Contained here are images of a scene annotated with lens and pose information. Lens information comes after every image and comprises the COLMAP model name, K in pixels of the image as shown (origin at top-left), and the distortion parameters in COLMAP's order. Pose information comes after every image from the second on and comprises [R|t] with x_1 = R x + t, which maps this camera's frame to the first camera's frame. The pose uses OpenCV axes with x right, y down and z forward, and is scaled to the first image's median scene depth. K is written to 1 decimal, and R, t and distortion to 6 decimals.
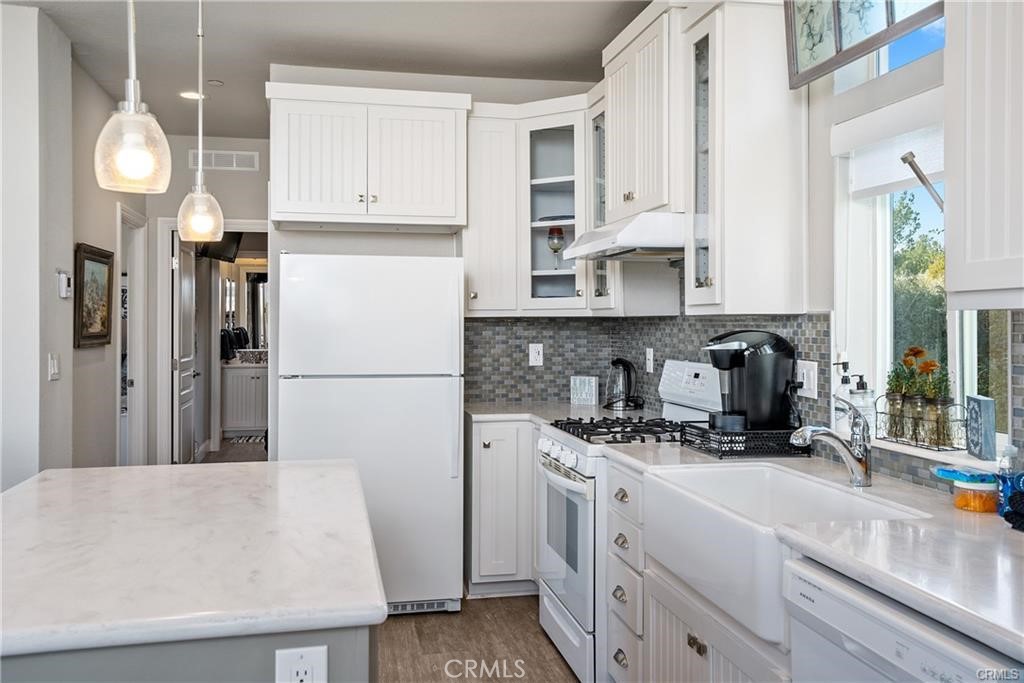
lens RADIAL K [[884.7, 0, 512.9], [0, 884.7, 321.1], [0, 0, 1]] dist [0.001706, 0.000133]
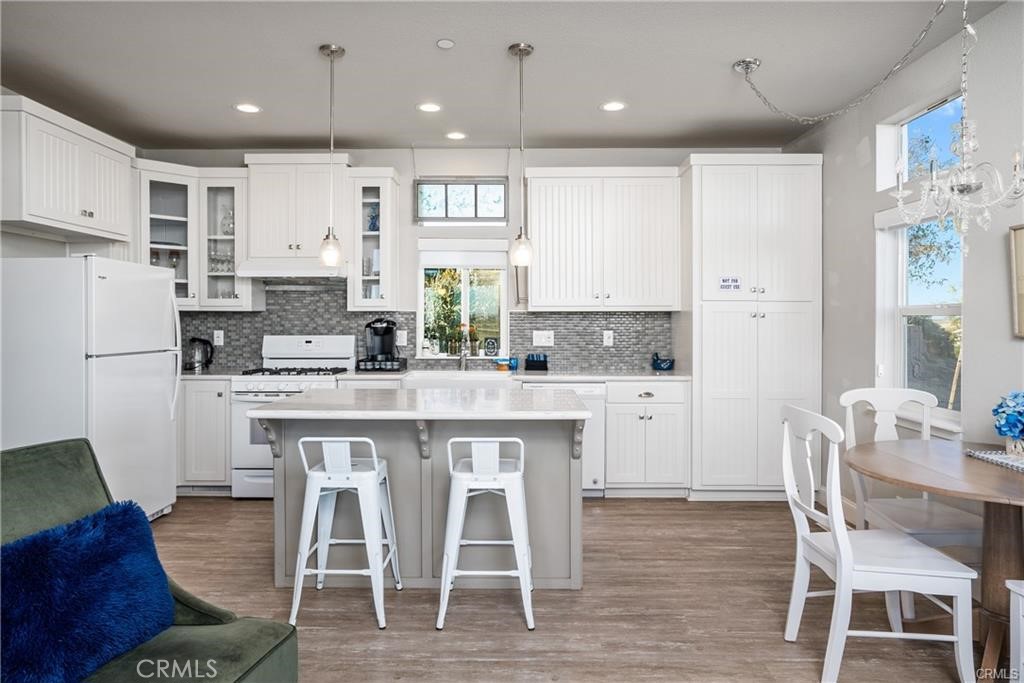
lens RADIAL K [[620.7, 0, 512.0], [0, 620.7, 341.5], [0, 0, 1]] dist [0.000492, 0.000120]
pose [[0.213983, -0.035364, 0.976197, -0.938118], [-0.003187, 0.999314, 0.036900, 0.007723], [-0.976832, -0.011008, 0.213723, 0.238369]]
